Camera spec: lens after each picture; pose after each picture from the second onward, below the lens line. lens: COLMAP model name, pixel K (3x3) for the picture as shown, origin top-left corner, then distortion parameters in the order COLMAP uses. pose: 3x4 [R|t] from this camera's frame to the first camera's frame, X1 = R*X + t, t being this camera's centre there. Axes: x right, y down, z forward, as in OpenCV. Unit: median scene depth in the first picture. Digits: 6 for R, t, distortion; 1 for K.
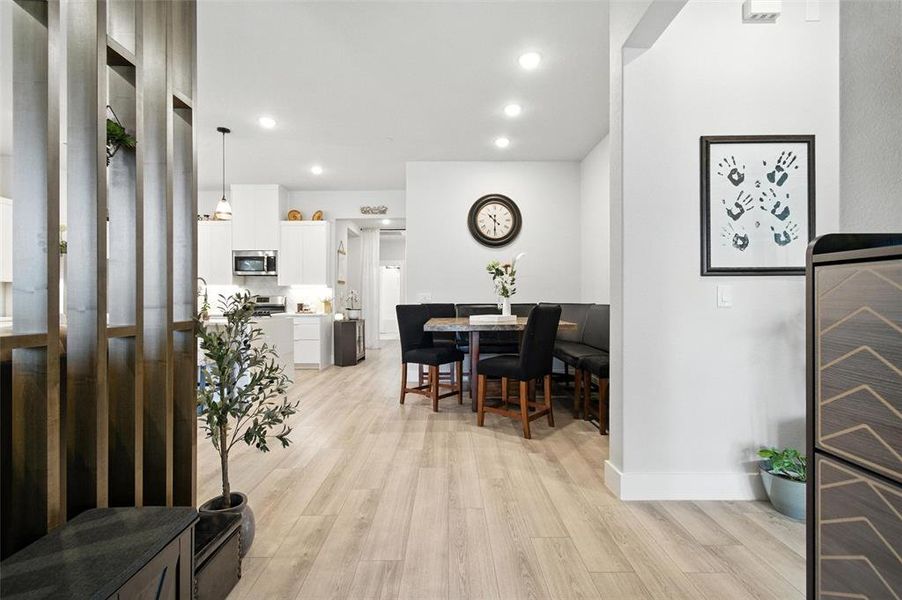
lens RADIAL K [[403.4, 0, 451.0], [0, 403.4, 300.0], [0, 0, 1]] dist [0.000388, 0.001119]
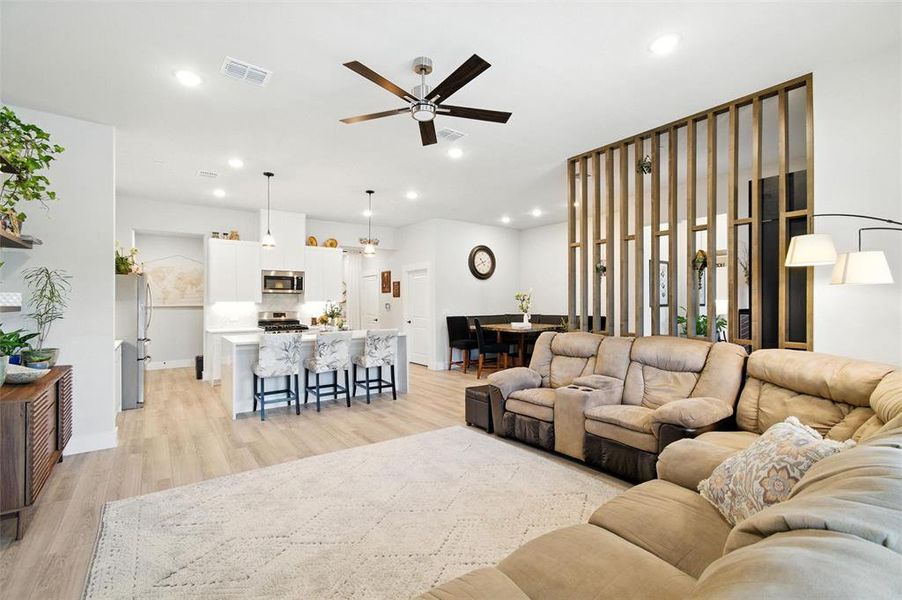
lens RADIAL K [[405.1, 0, 446.3], [0, 405.1, 300.8], [0, 0, 1]] dist [0.023339, 0.000198]
pose [[0.811600, -0.000015, 0.584213, -0.932804], [0.002287, 0.999992, -0.003150, -0.043242], [-0.584209, 0.003893, 0.811594, -0.199921]]
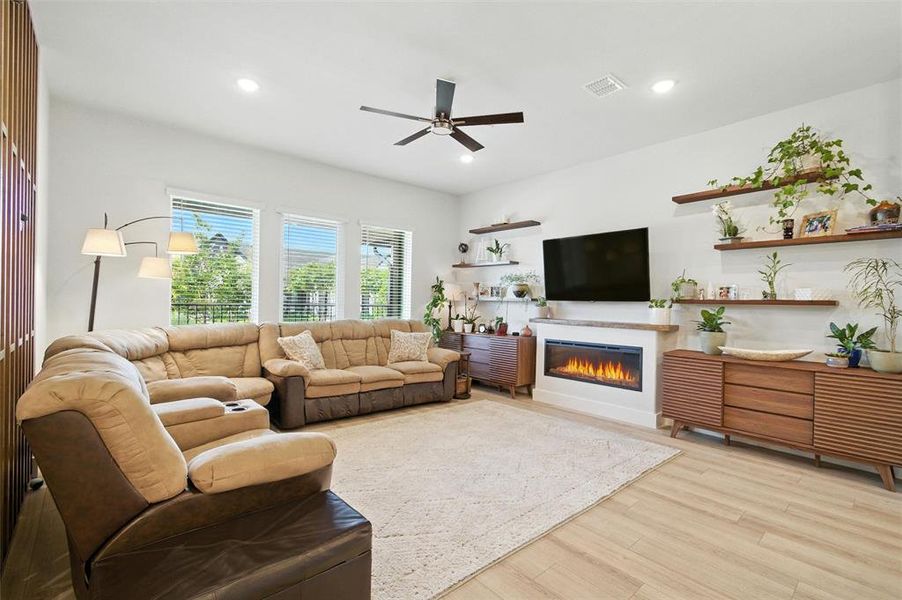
lens RADIAL K [[405.2, 0, 452.1], [0, 405.2, 303.3], [0, 0, 1]] dist [-0.004056, 0.000566]
pose [[-0.752461, -0.009897, -0.658562, -0.287033], [-0.016123, 0.999864, 0.003397, -0.028294], [0.658439, 0.013174, -0.752519, 0.681233]]
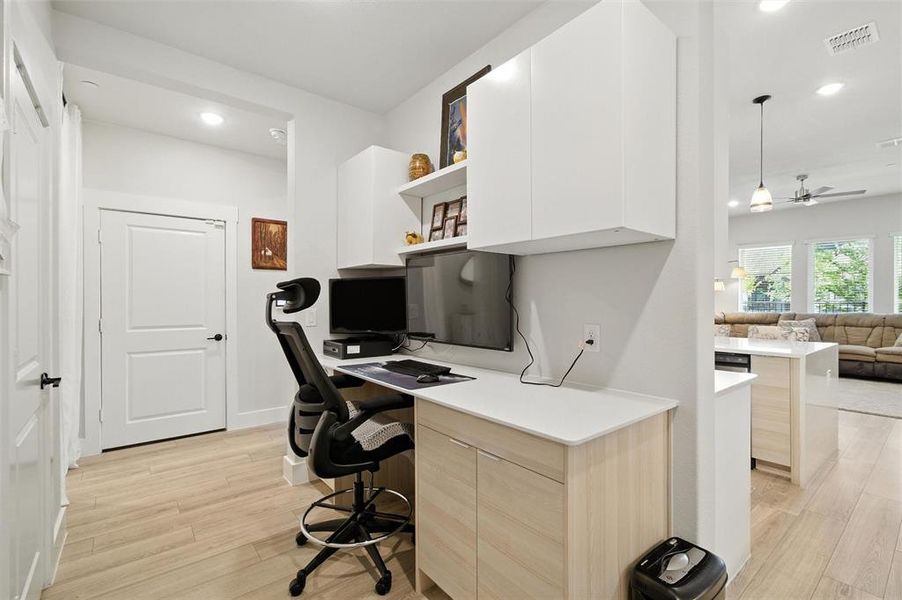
lens RADIAL K [[403.4, 0, 451.0], [0, 403.4, 300.0], [0, 0, 1]] dist [0.000388, 0.001119]
pose [[-0.623207, 0.004077, 0.782046, -0.906308], [0.003779, 0.999990, -0.002202, -0.025175], [-0.782048, 0.001583, -0.623217, 1.589265]]
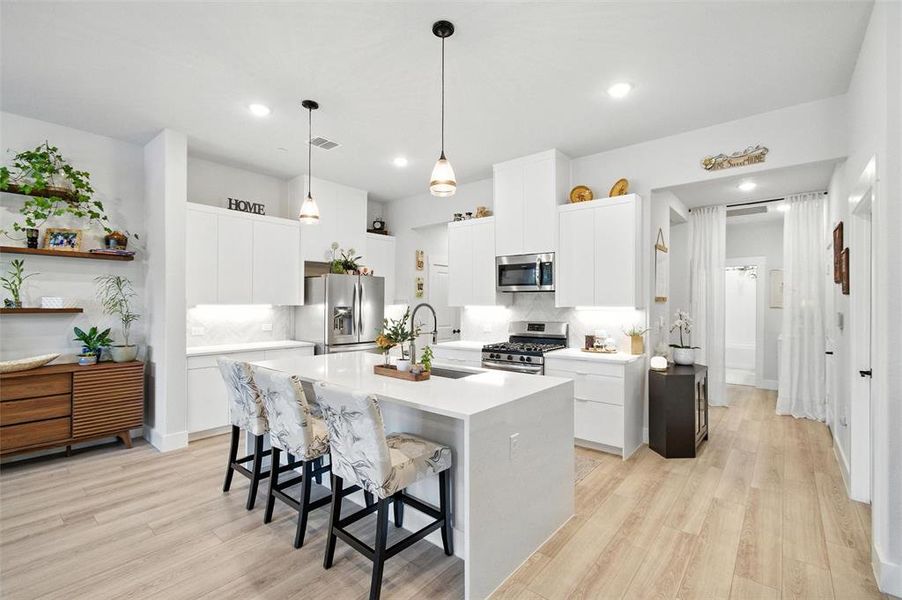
lens RADIAL K [[403.4, 0, 454.7], [0, 403.4, 302.0], [0, 0, 1]] dist [-0.008227, 0.000775]
pose [[0.769733, 0.000938, -0.638366, -0.175335], [-0.004270, 0.999984, -0.003680, -0.049485], [0.638352, 0.005559, 0.769724, 0.493056]]
